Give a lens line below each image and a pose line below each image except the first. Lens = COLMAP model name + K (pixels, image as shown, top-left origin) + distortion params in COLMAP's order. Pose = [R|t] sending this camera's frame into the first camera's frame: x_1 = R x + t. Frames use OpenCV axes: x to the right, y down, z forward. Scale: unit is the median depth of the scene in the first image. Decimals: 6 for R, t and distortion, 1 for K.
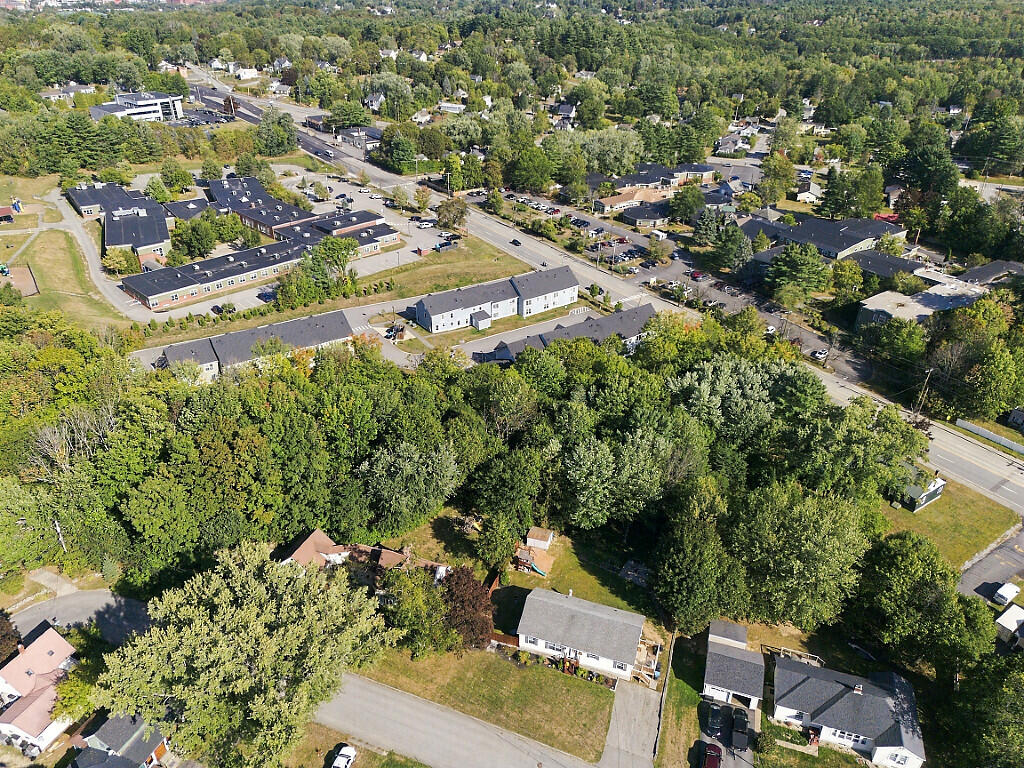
lens RADIAL K [[728.3, 0, 510.8], [0, 728.3, 389.1], [0, 0, 1]] dist [0.049544, -0.034305]
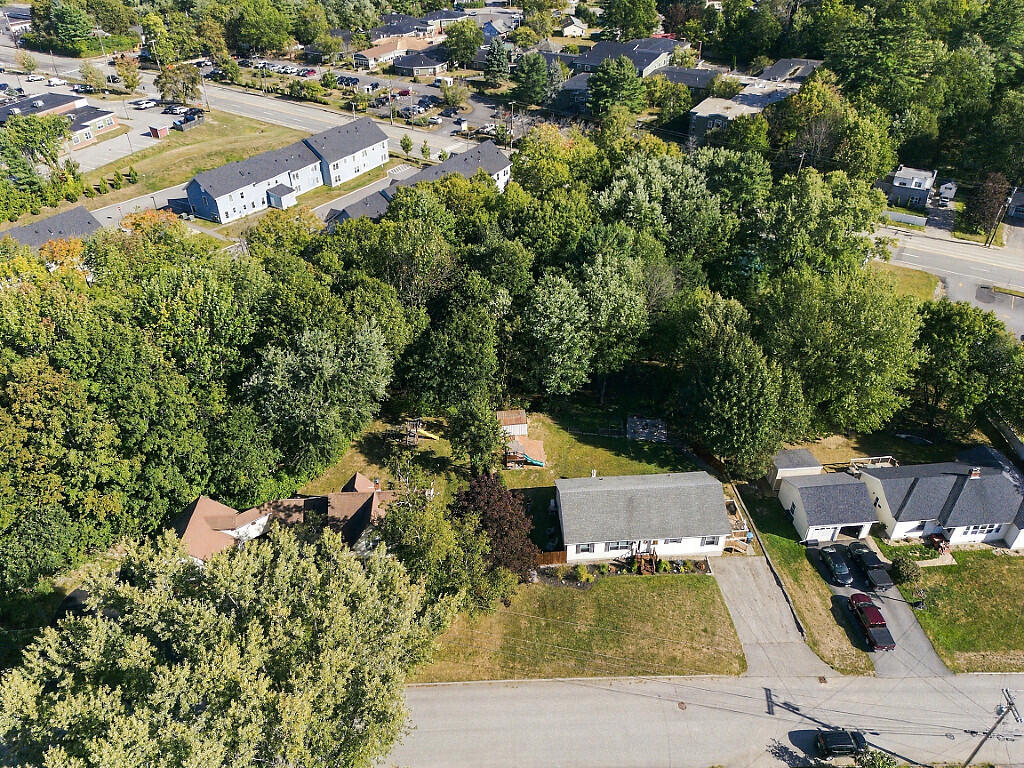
lens RADIAL K [[728.3, 0, 516.3], [0, 728.3, 380.6], [0, 0, 1]] dist [0.049544, -0.034305]
pose [[0.914590, -0.246359, 0.320674, -0.173119], [0.212202, 0.967431, 0.138015, 0.058265], [-0.344231, -0.058179, 0.937081, 0.290537]]
